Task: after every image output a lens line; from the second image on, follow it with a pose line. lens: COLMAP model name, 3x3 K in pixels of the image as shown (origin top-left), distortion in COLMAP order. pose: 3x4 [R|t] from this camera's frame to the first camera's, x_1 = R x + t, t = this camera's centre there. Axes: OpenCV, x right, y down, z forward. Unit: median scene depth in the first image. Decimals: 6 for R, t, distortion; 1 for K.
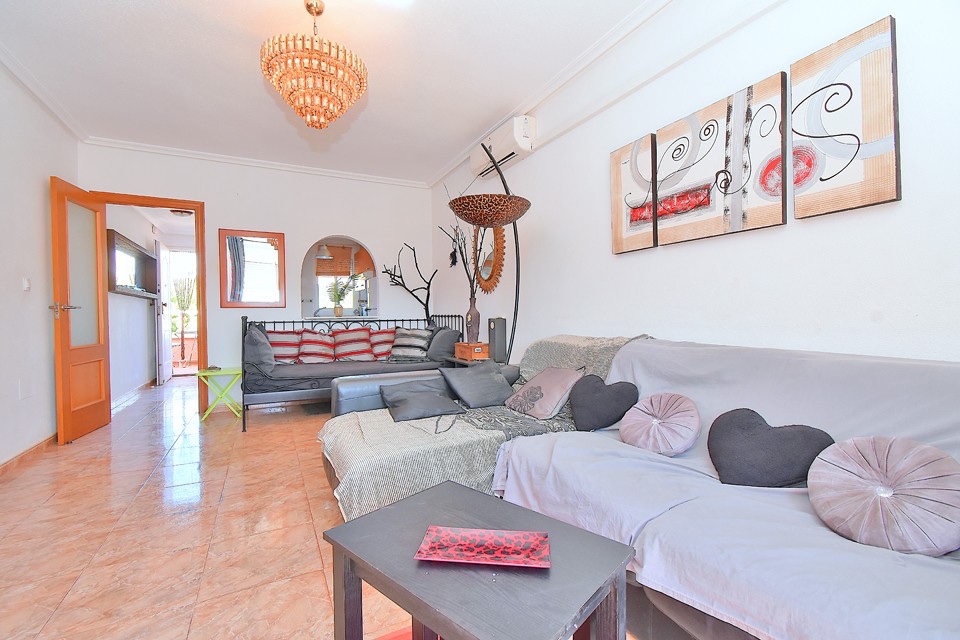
lens RADIAL K [[429.2, 0, 479.8], [0, 429.2, 322.2], [0, 0, 1]] dist [0.004075, -0.003116]
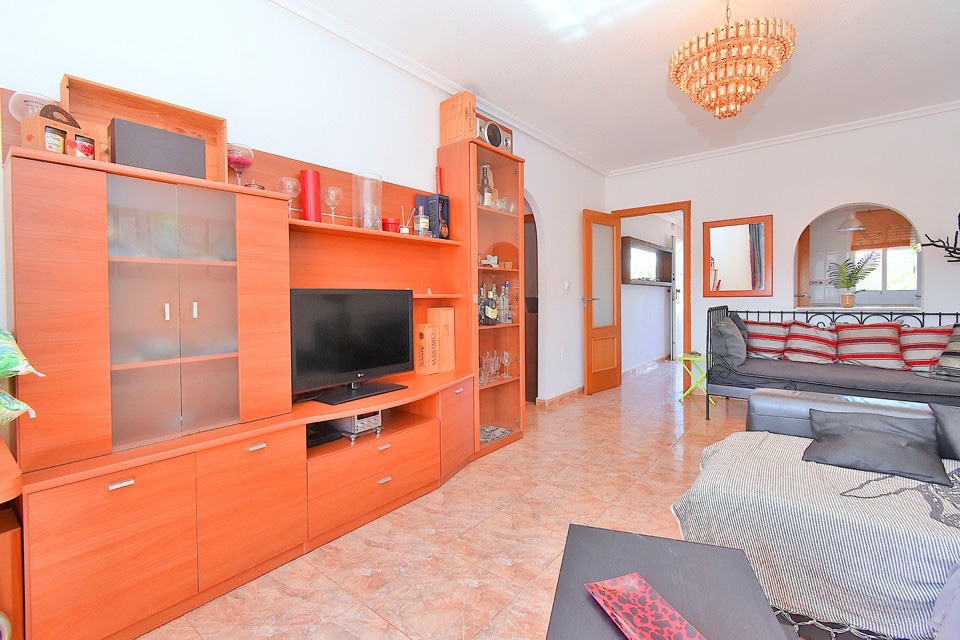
lens RADIAL K [[429.2, 0, 479.3], [0, 429.2, 301.5], [0, 0, 1]] dist [0.004075, -0.003116]
pose [[0.400749, 0.017519, -0.916020, 0.161743], [-0.010818, 0.999838, 0.014390, -0.036087], [0.916124, 0.004142, 0.400874, 0.079060]]
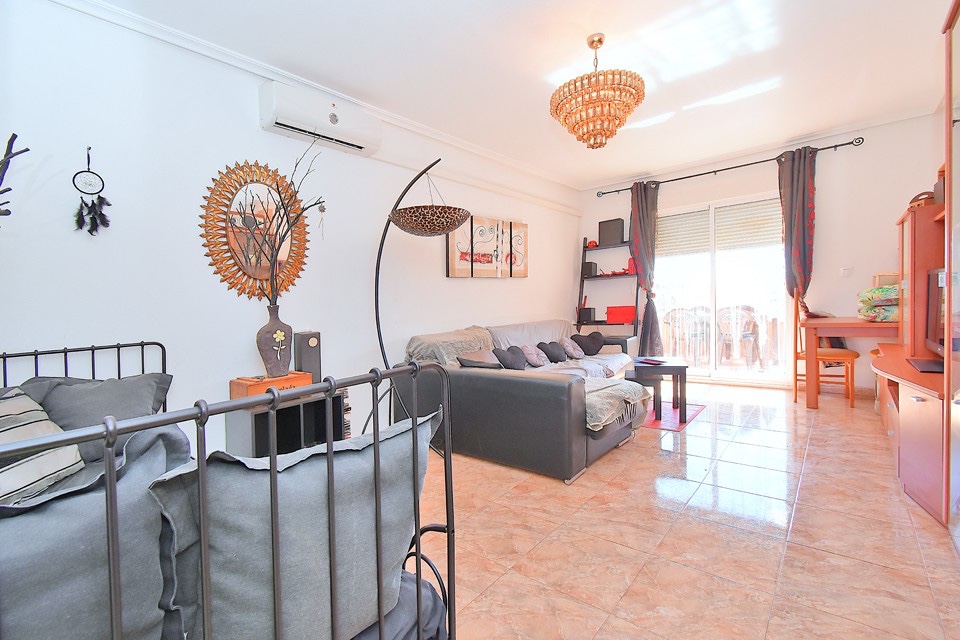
lens RADIAL K [[429.2, 0, 479.0], [0, 429.2, 301.6], [0, 0, 1]] dist [0.004075, -0.003116]
pose [[-0.388278, 0.032032, 0.920985, -0.766442], [0.072760, 0.997341, -0.004013, -0.038316], [-0.918665, 0.065453, -0.389576, 1.014549]]
